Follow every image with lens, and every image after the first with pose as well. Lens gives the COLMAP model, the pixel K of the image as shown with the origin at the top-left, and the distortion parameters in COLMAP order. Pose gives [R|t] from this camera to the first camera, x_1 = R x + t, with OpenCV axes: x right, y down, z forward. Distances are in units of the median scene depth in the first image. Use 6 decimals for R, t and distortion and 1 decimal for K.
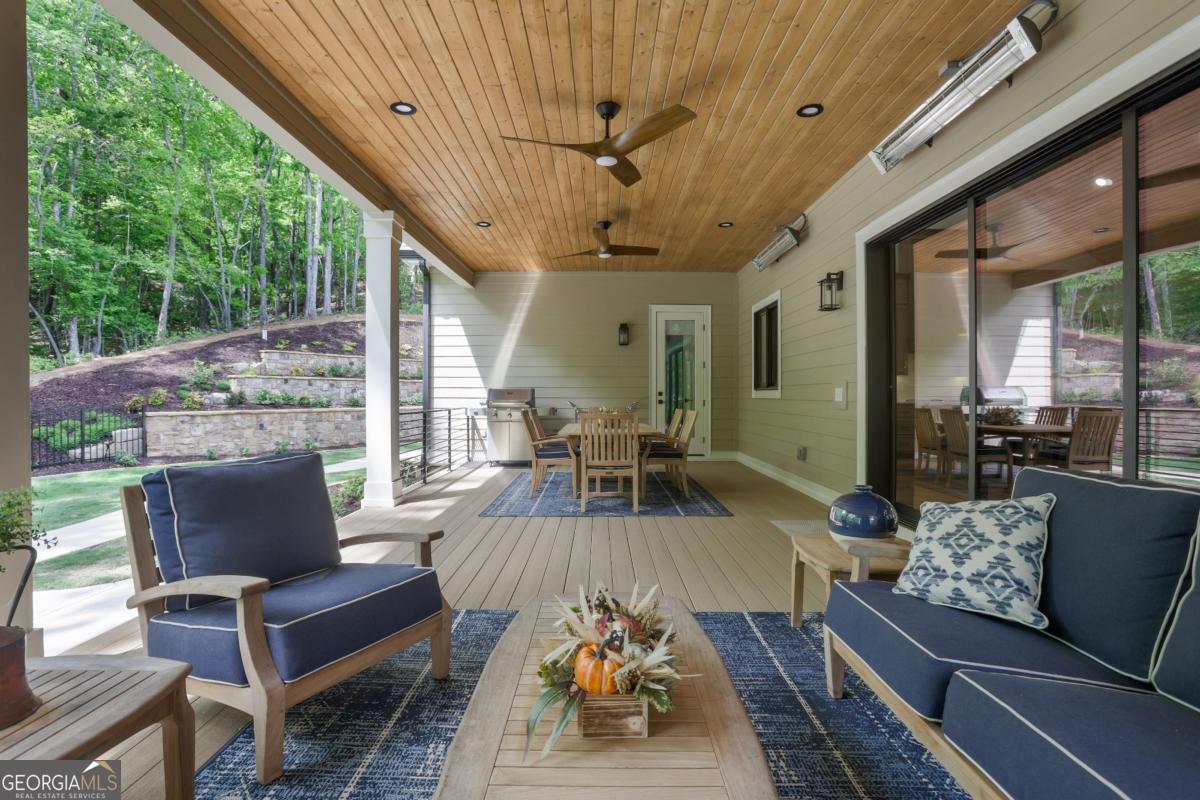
lens RADIAL K [[563.9, 0, 600.0], [0, 563.9, 400.0], [0, 0, 1]] dist [-0.110977, 0.064695]
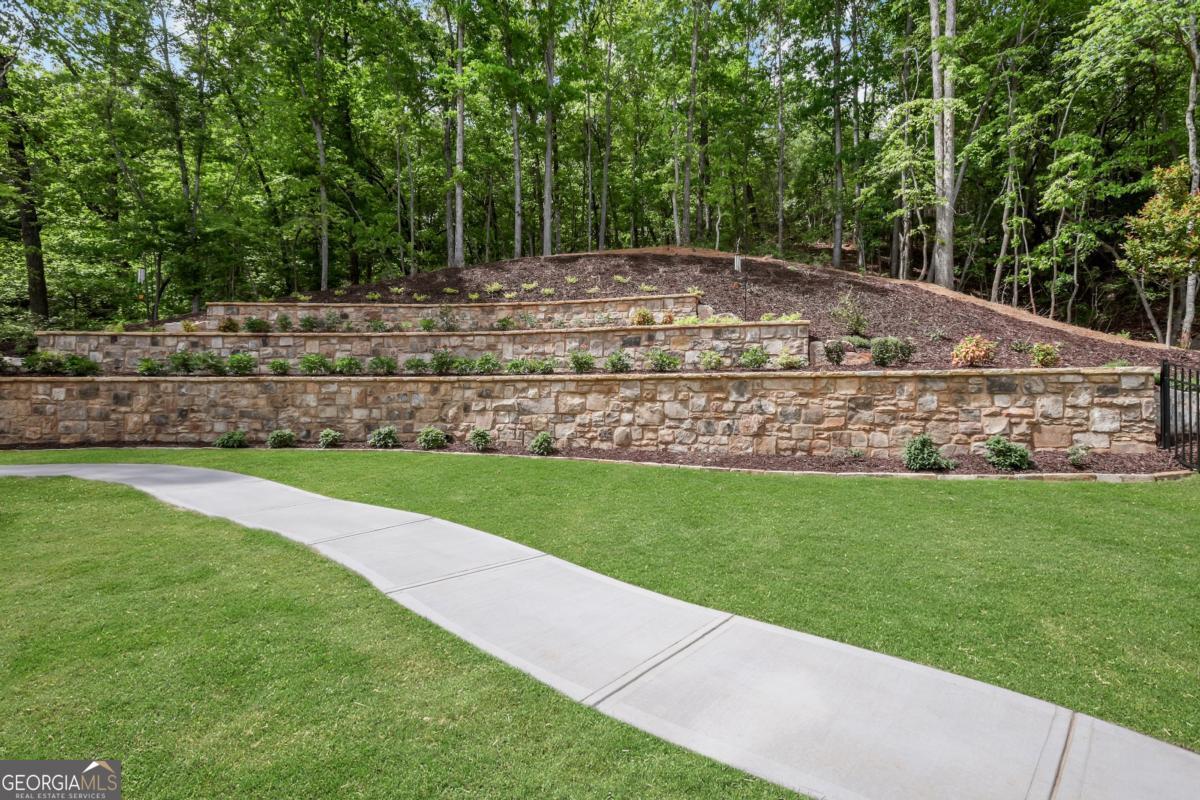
lens RADIAL K [[556.8, 0, 594.0], [0, 556.8, 392.0], [0, 0, 1]] dist [-0.085444, 0.035450]
pose [[0.604425, -0.003563, -0.796654, 0.502402], [-0.005301, 0.999950, -0.008494, 0.056189], [0.796645, 0.009357, 0.604375, 1.939587]]
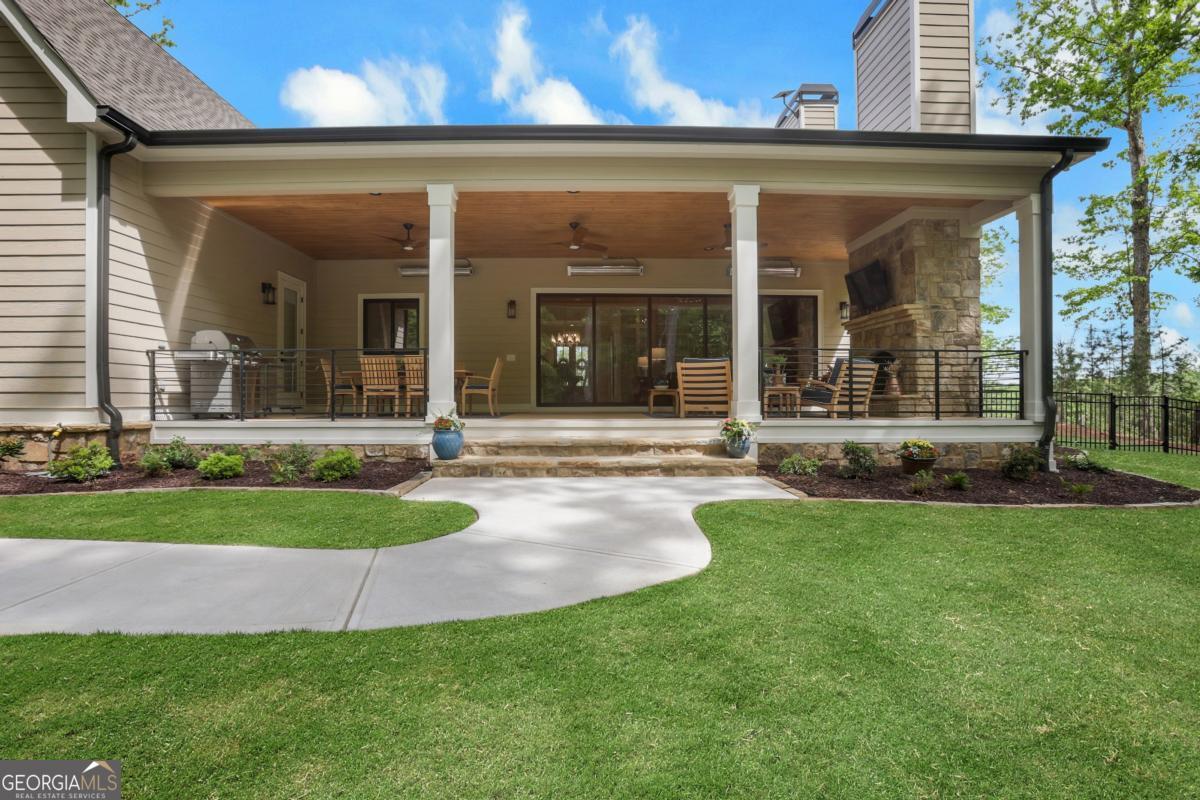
lens RADIAL K [[554.4, 0, 585.2], [0, 554.4, 398.0], [0, 0, 1]] dist [-0.087118, 0.024574]
pose [[-0.016221, -0.002983, 0.999864, -0.959673], [0.007774, 0.999965, 0.003109, 0.078607], [-0.999838, 0.007823, -0.016197, 0.422275]]
